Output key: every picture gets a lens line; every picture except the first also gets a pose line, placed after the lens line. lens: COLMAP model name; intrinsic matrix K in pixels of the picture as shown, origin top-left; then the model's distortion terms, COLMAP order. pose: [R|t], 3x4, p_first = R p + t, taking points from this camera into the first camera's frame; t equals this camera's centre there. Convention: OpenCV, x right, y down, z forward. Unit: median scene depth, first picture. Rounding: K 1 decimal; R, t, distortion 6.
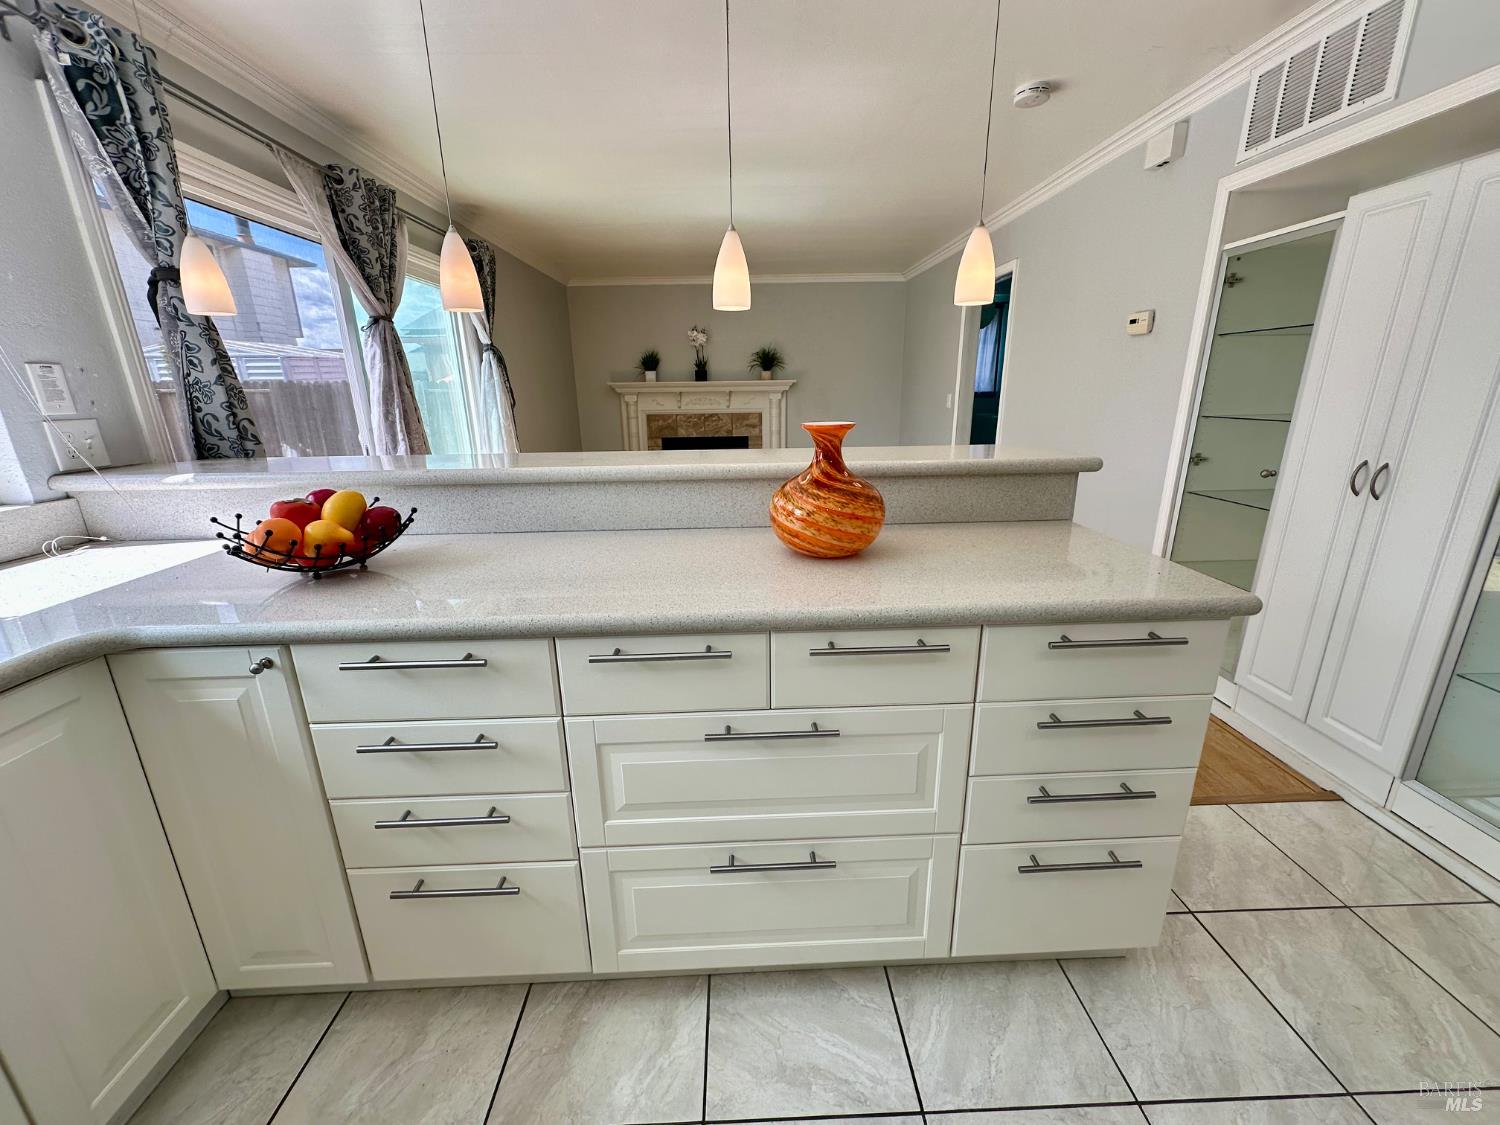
lens RADIAL K [[603.9, 0, 750.5], [0, 603.9, 558.3], [0, 0, 1]] dist [0.000032, 0.000026]
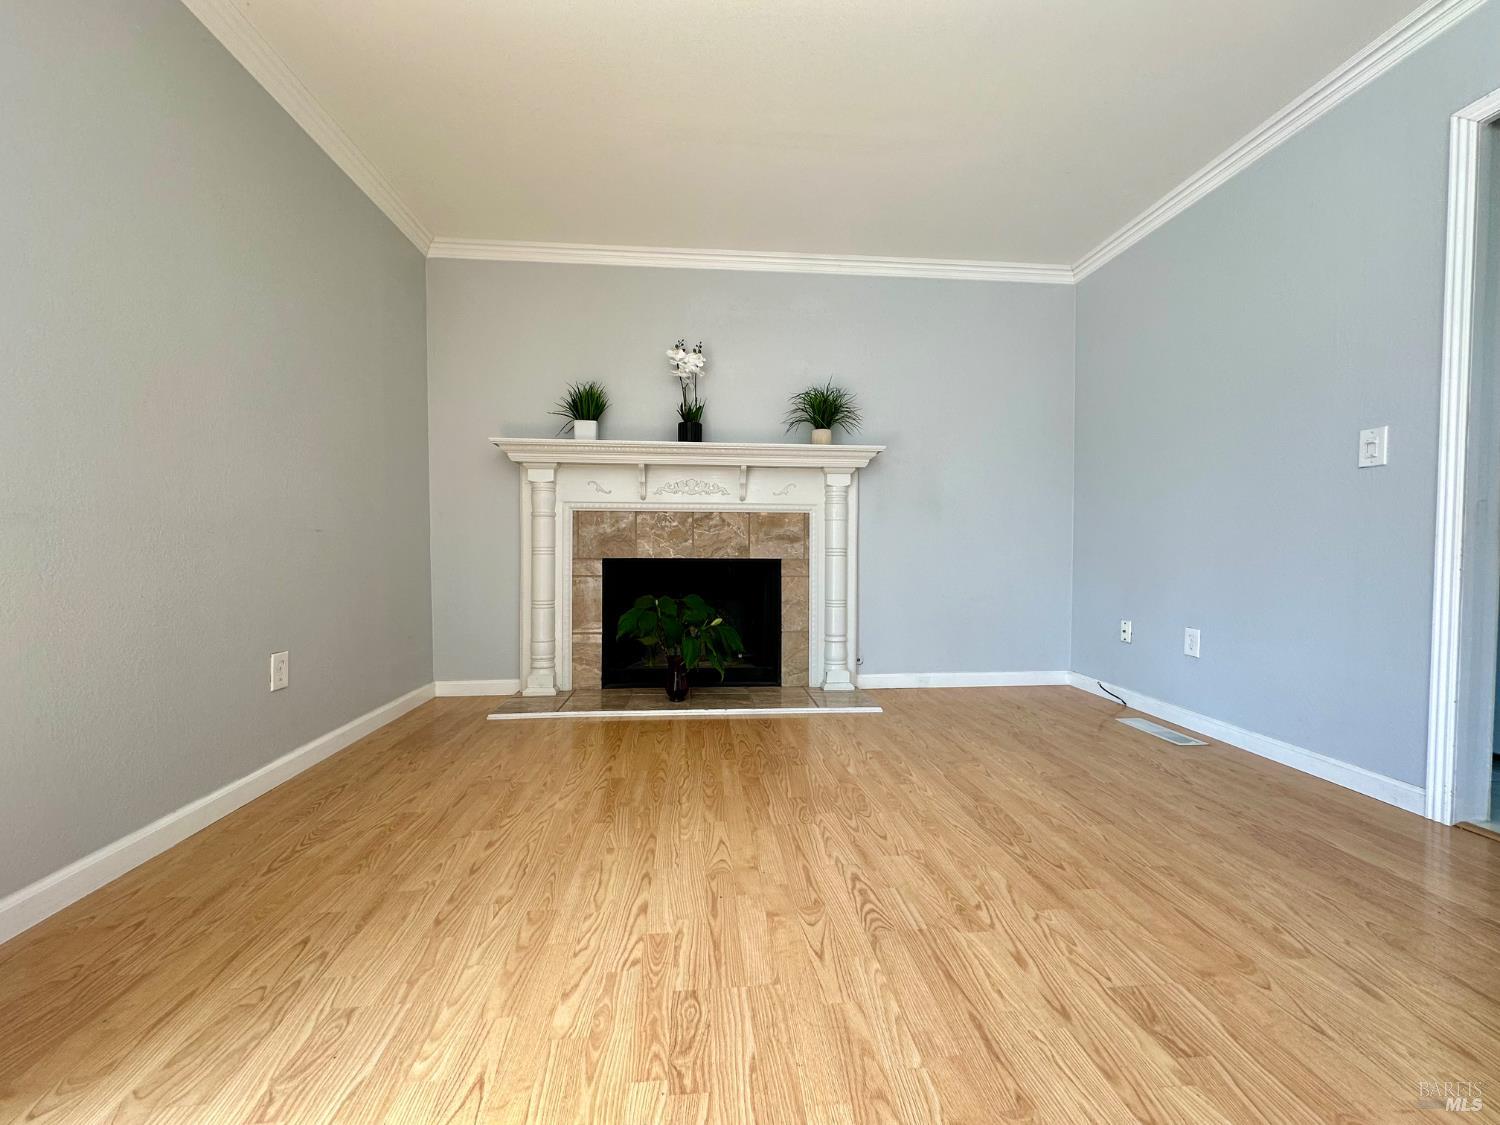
lens RADIAL K [[603.9, 0, 744.3], [0, 603.9, 565.5], [0, 0, 1]] dist [0.000032, 0.000026]
pose [[0.998564, 0.015709, 0.051225, -0.060676], [-0.001202, 0.962380, -0.271704, -0.065736], [-0.053567, 0.271252, 0.961017, 0.549321]]
